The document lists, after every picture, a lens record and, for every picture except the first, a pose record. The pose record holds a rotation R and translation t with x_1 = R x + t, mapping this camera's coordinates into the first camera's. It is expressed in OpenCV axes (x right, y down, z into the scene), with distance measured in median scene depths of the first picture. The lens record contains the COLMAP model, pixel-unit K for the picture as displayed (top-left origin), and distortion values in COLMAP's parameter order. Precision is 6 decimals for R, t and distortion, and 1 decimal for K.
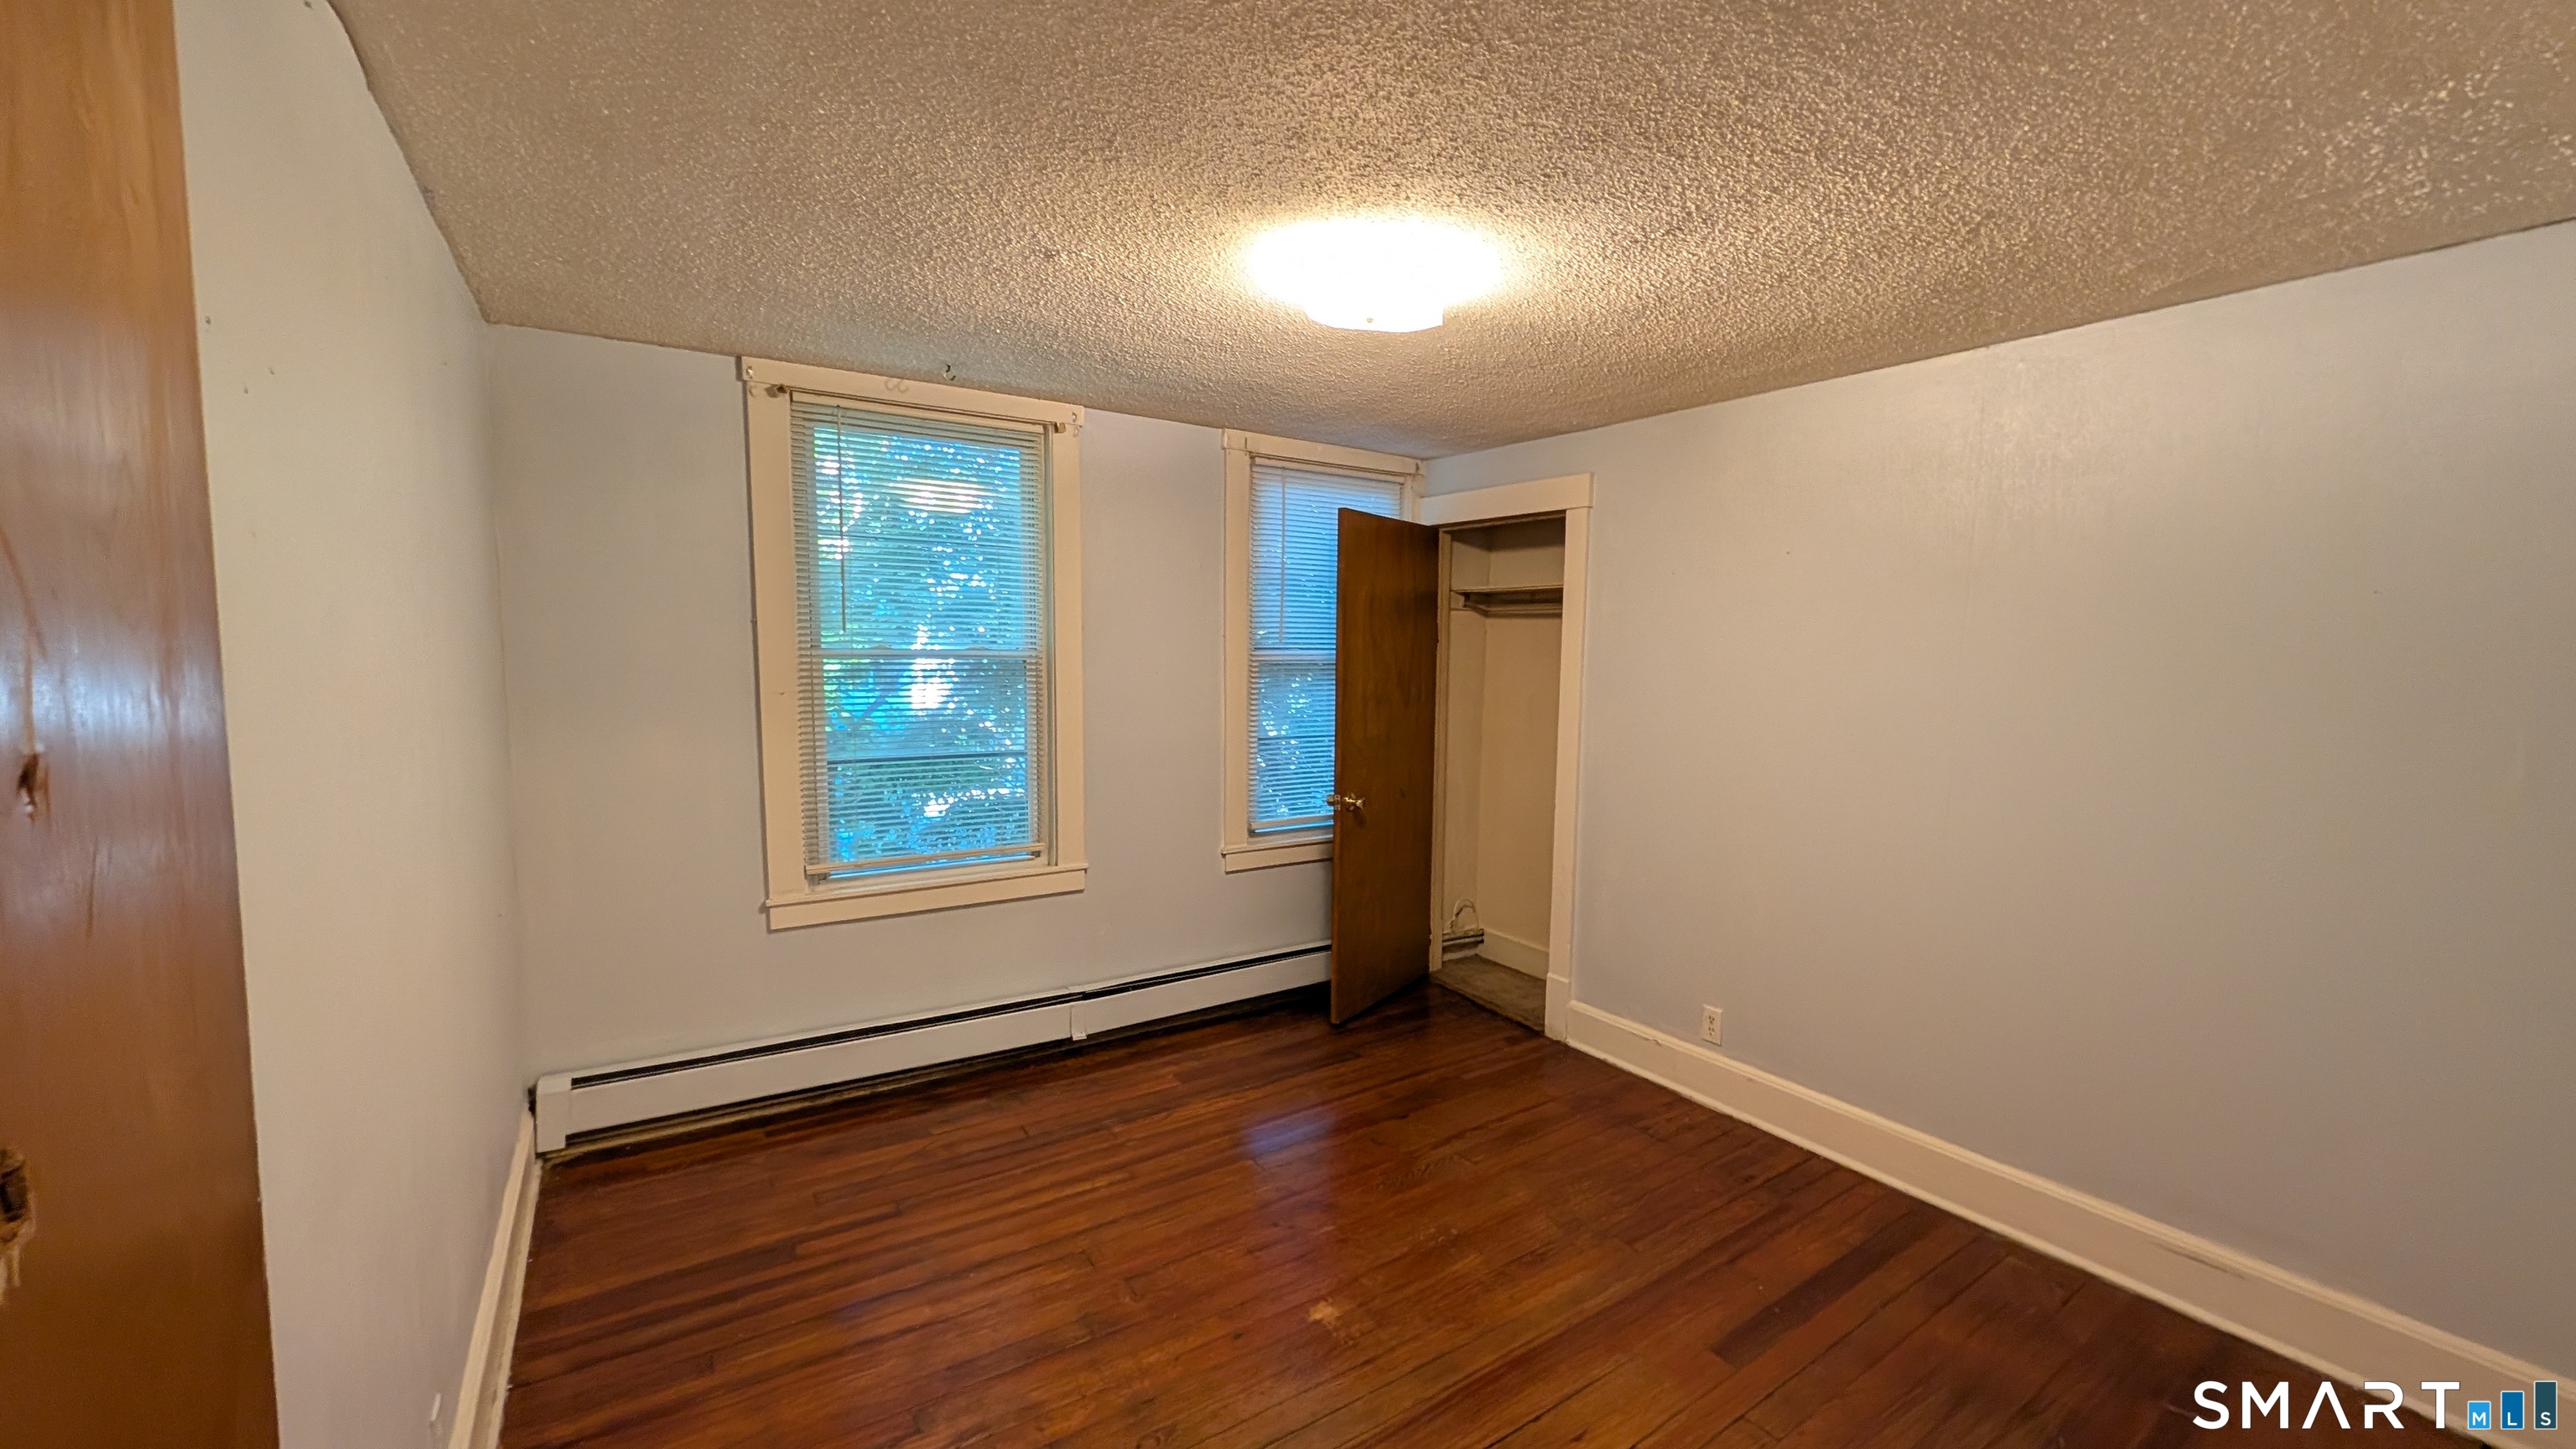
lens RADIAL K [[988.9, 0, 1281.2], [0, 988.9, 731.0], [0, 0, 1]] dist [-0.000575, -0.000178]
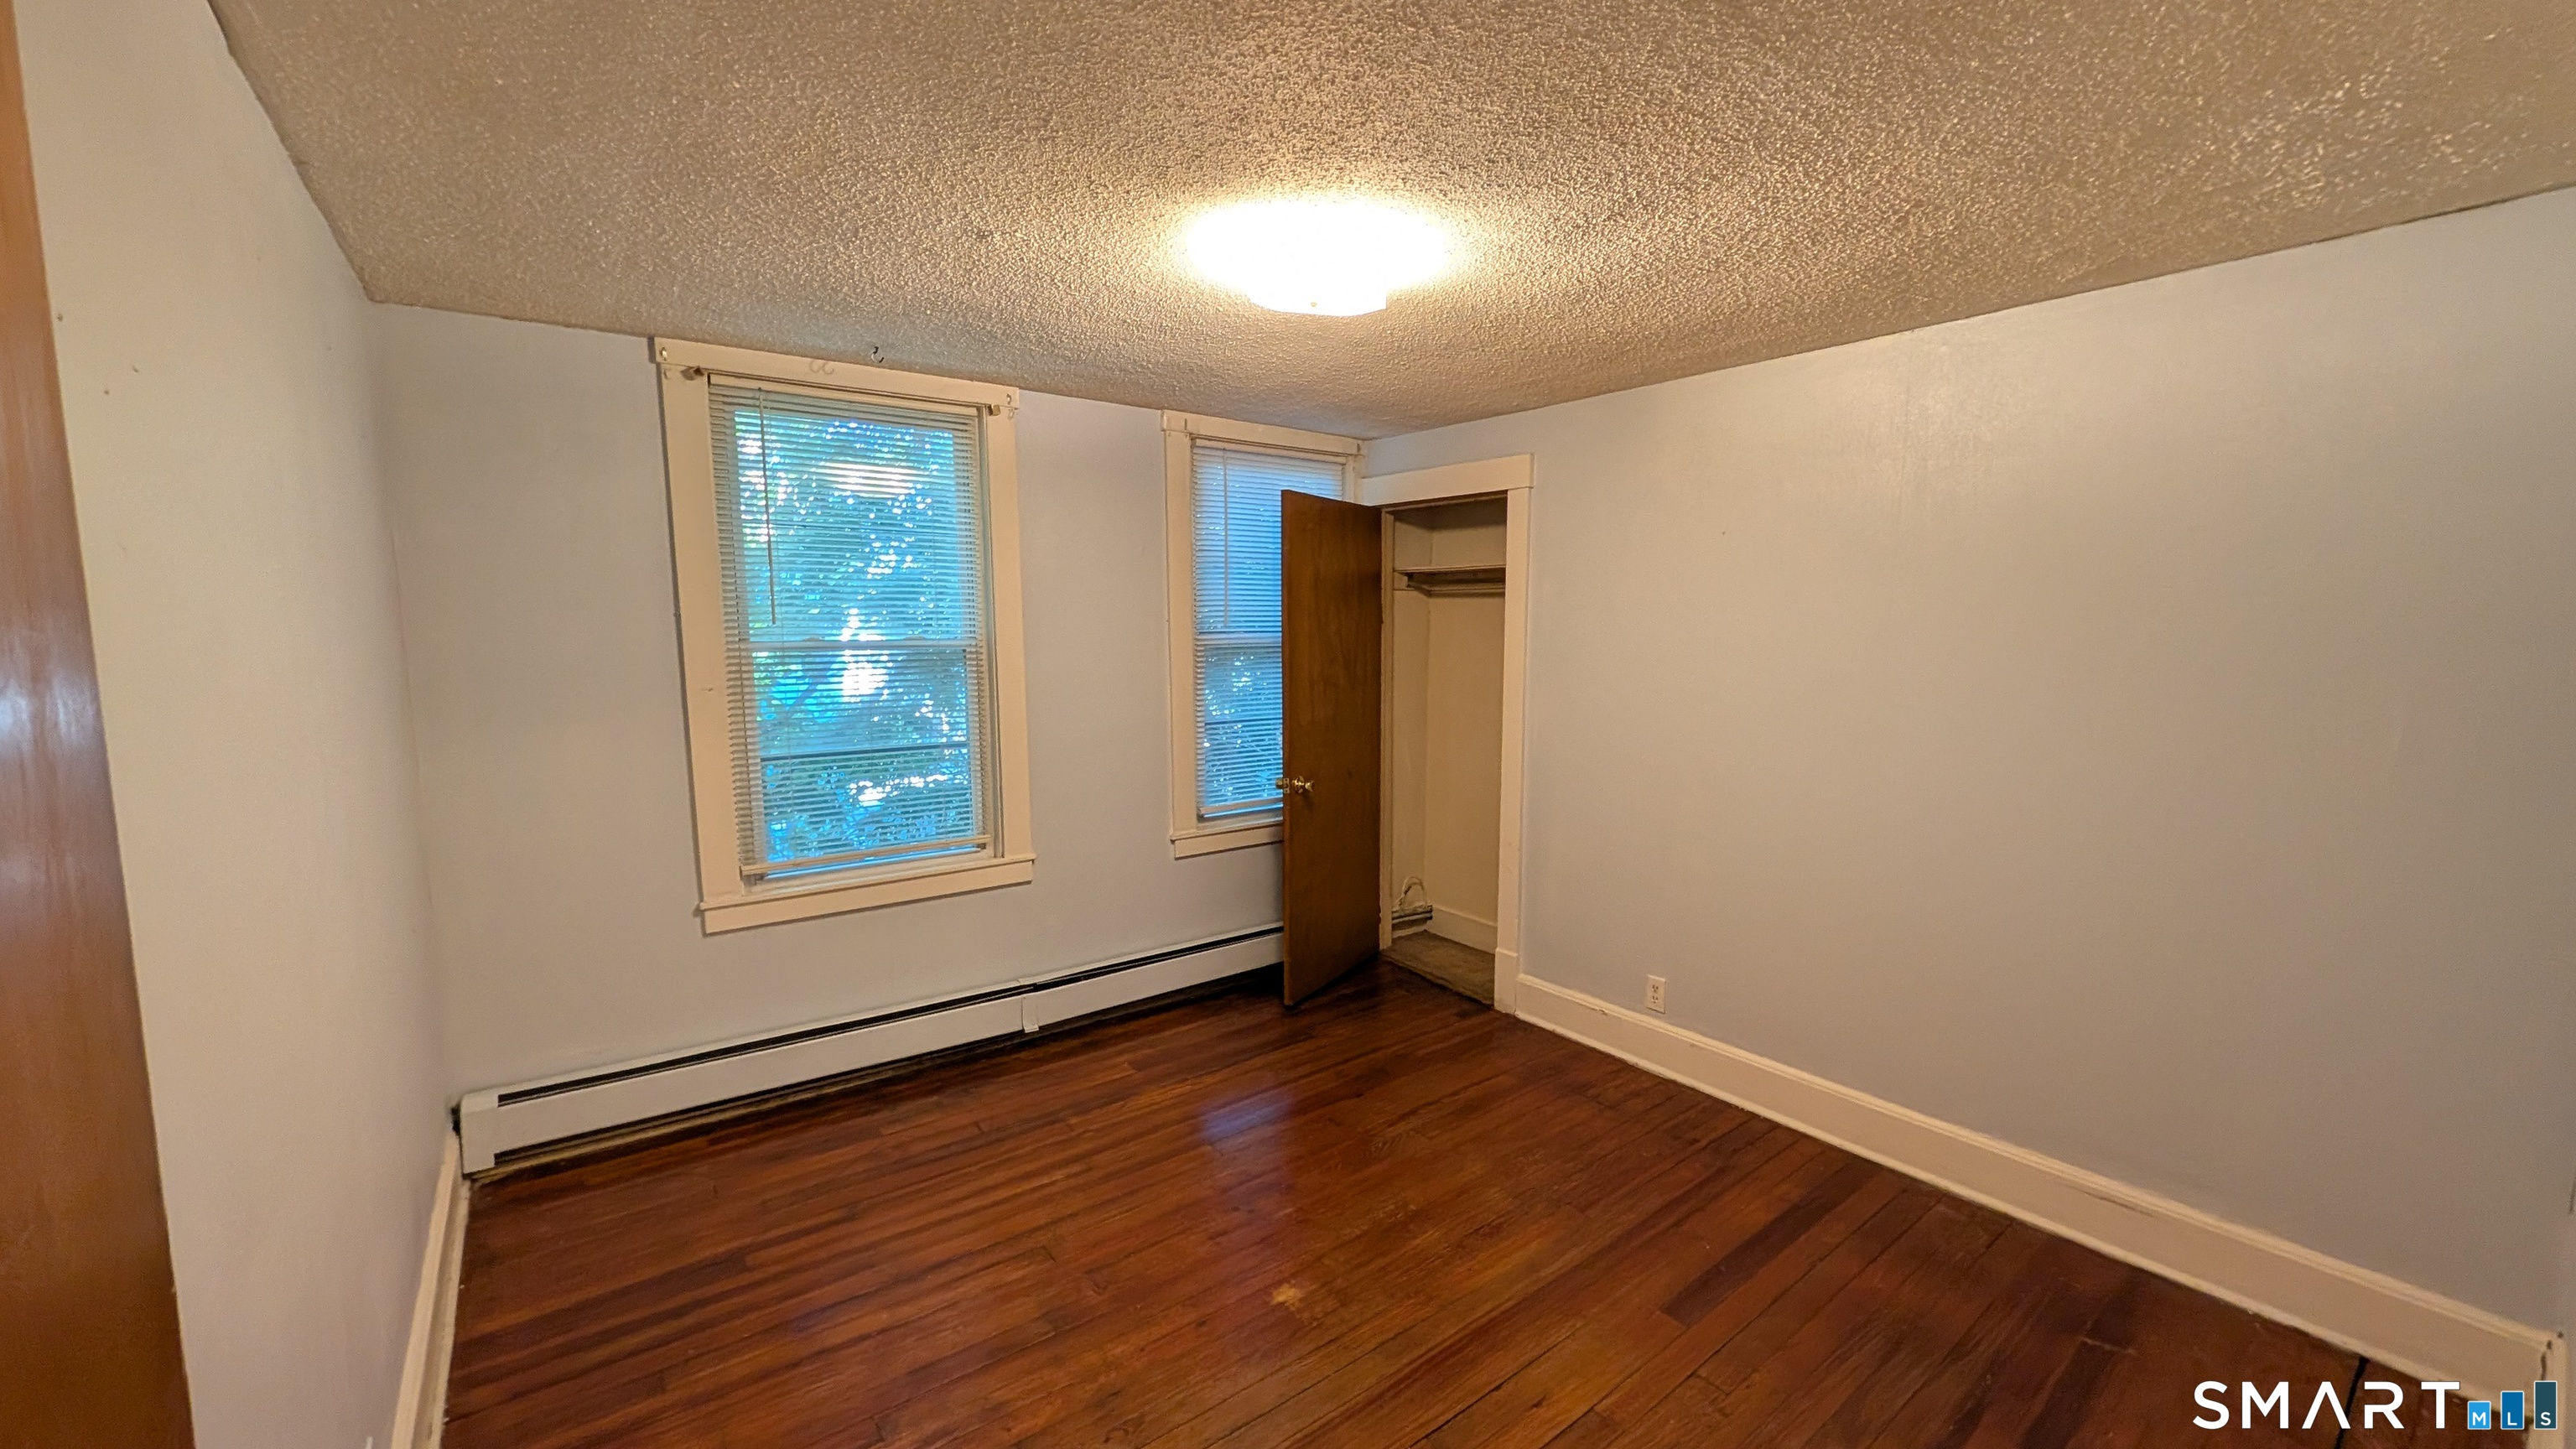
lens RADIAL K [[988.9, 0, 1281.2], [0, 988.9, 729.2], [0, 0, 1]] dist [-0.000575, -0.000178]
pose [[0.998008, -0.022839, 0.058815, -0.009011], [0.021486, 0.999492, 0.023538, -0.013025], [-0.059323, -0.022227, 0.997991, 0.005766]]
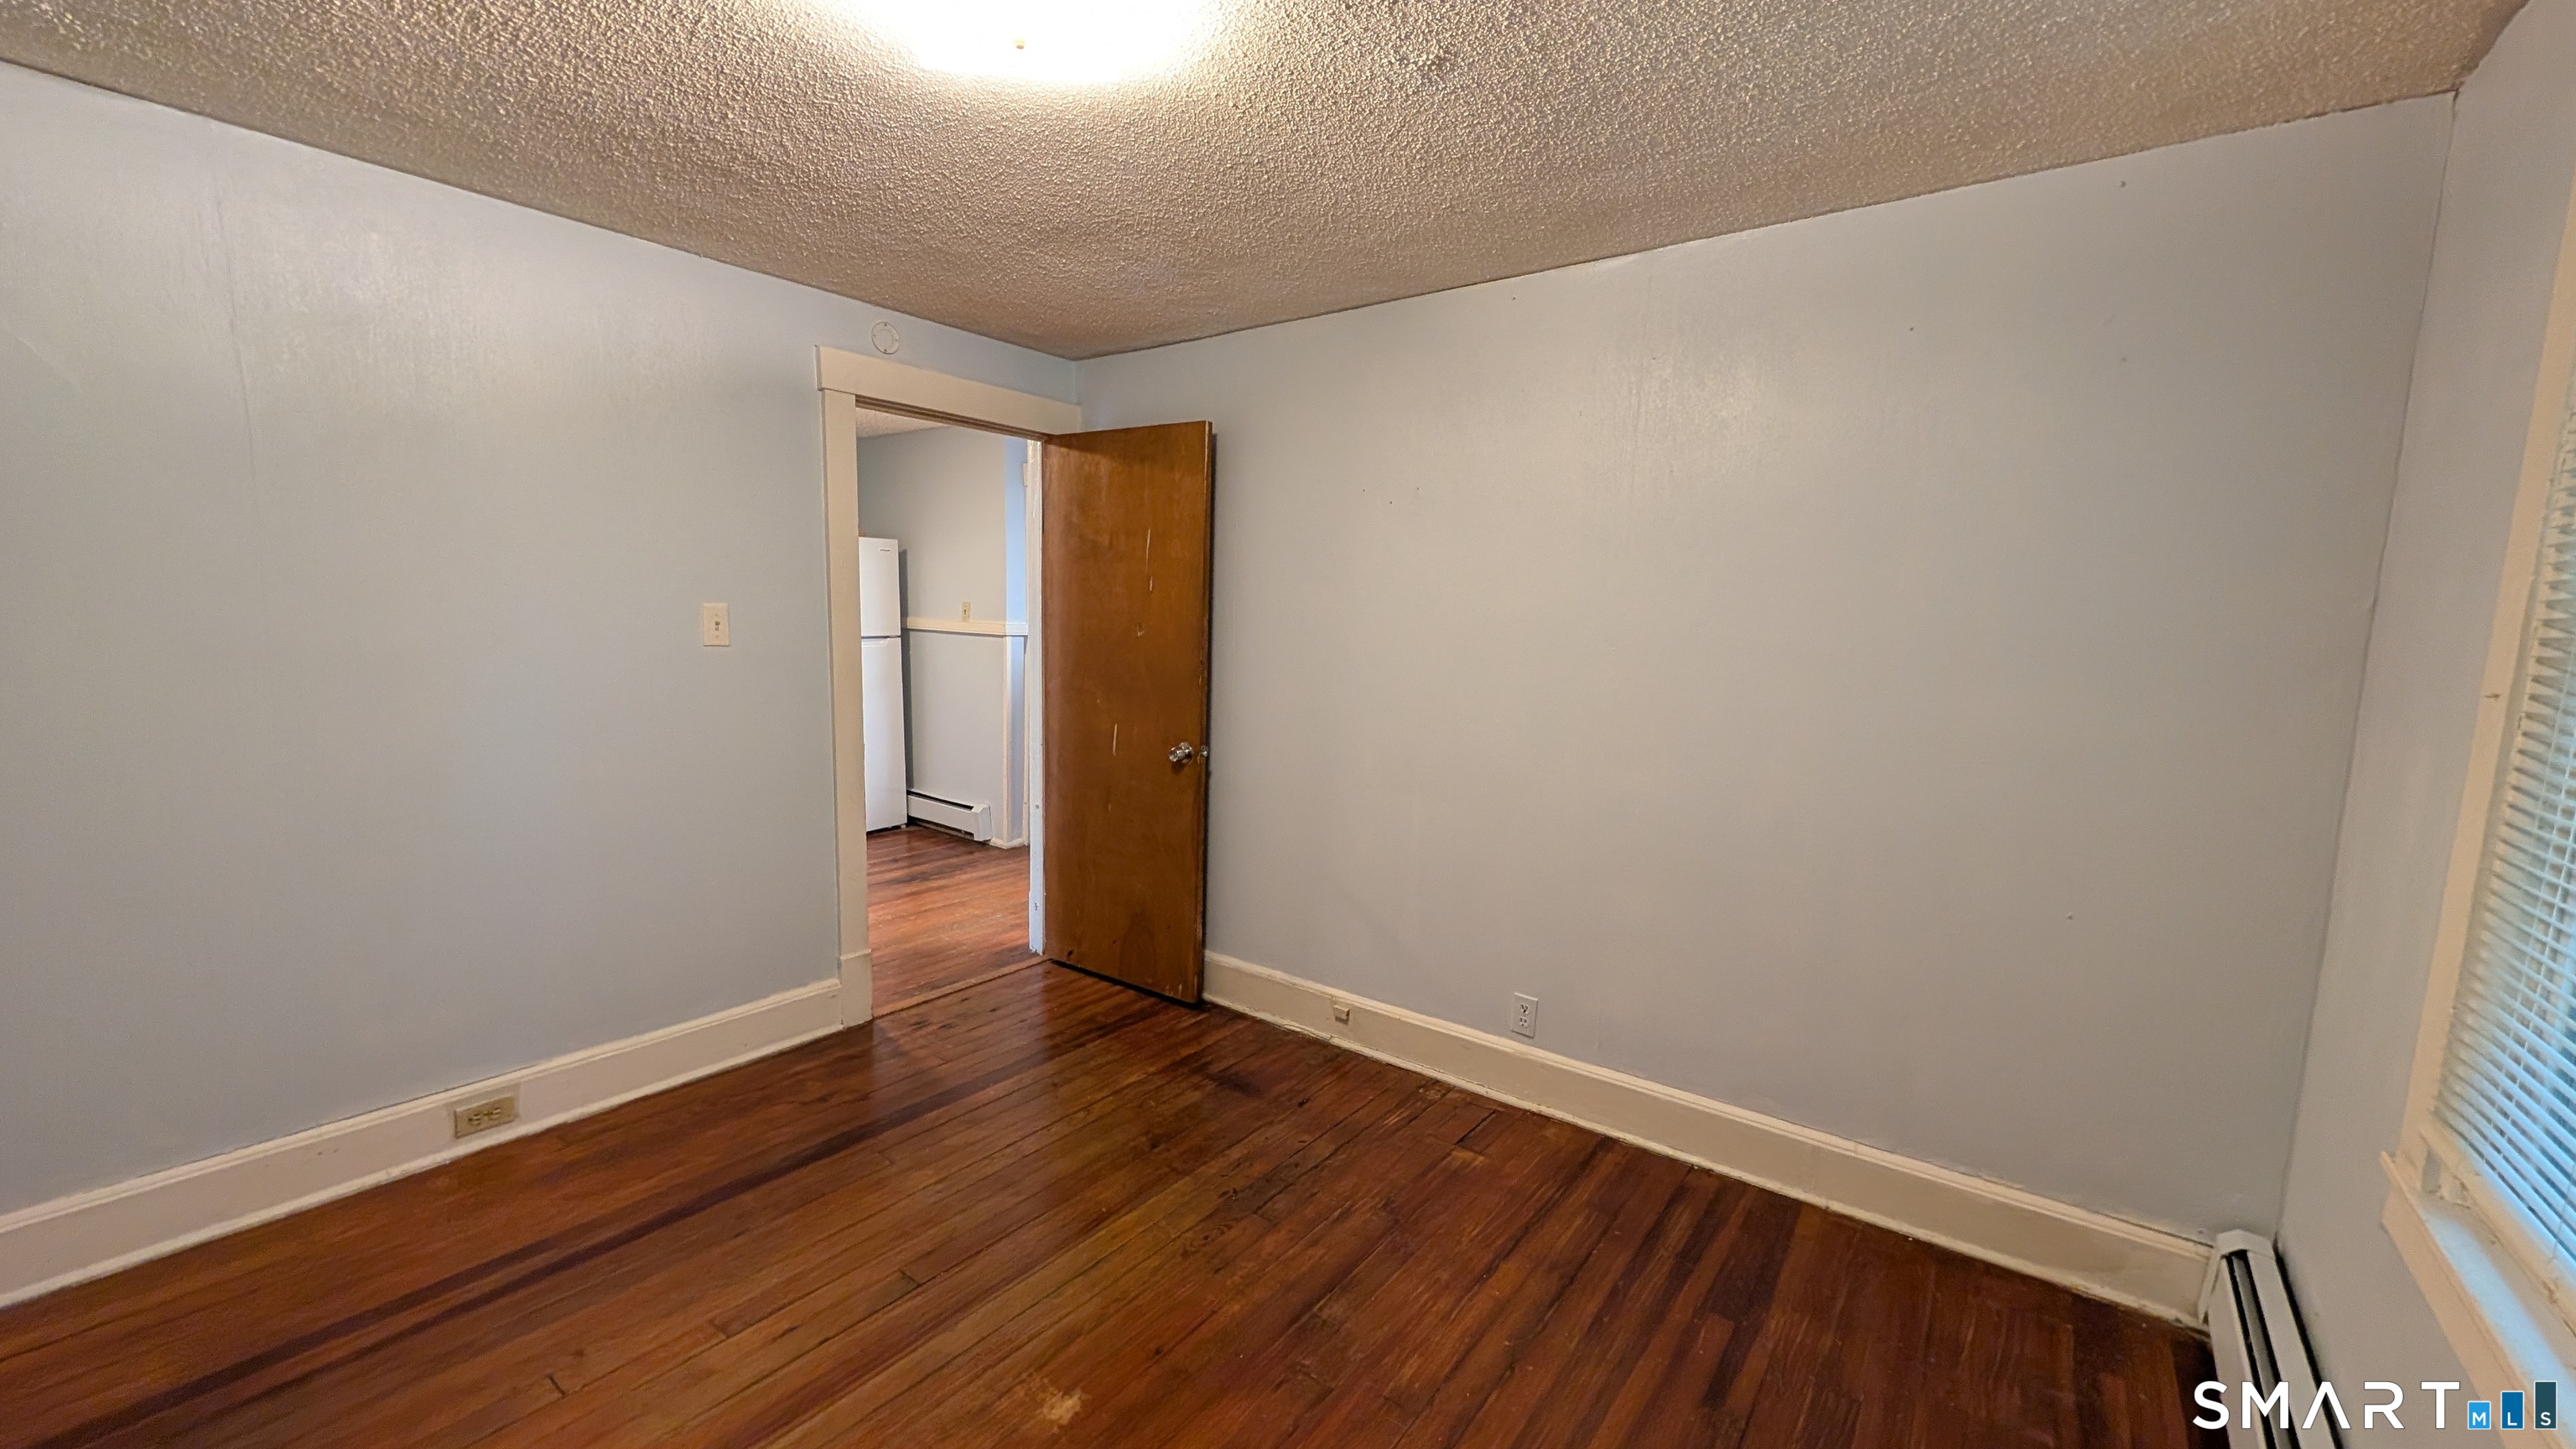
lens RADIAL K [[988.9, 0, 1293.2], [0, 988.9, 737.5], [0, 0, 1]] dist [-0.000575, -0.000178]
pose [[-0.943907, 0.007884, -0.330117, 0.125939], [-0.053740, 0.982719, 0.177129, -0.081383], [0.325809, 0.184934, -0.927172, 1.719063]]
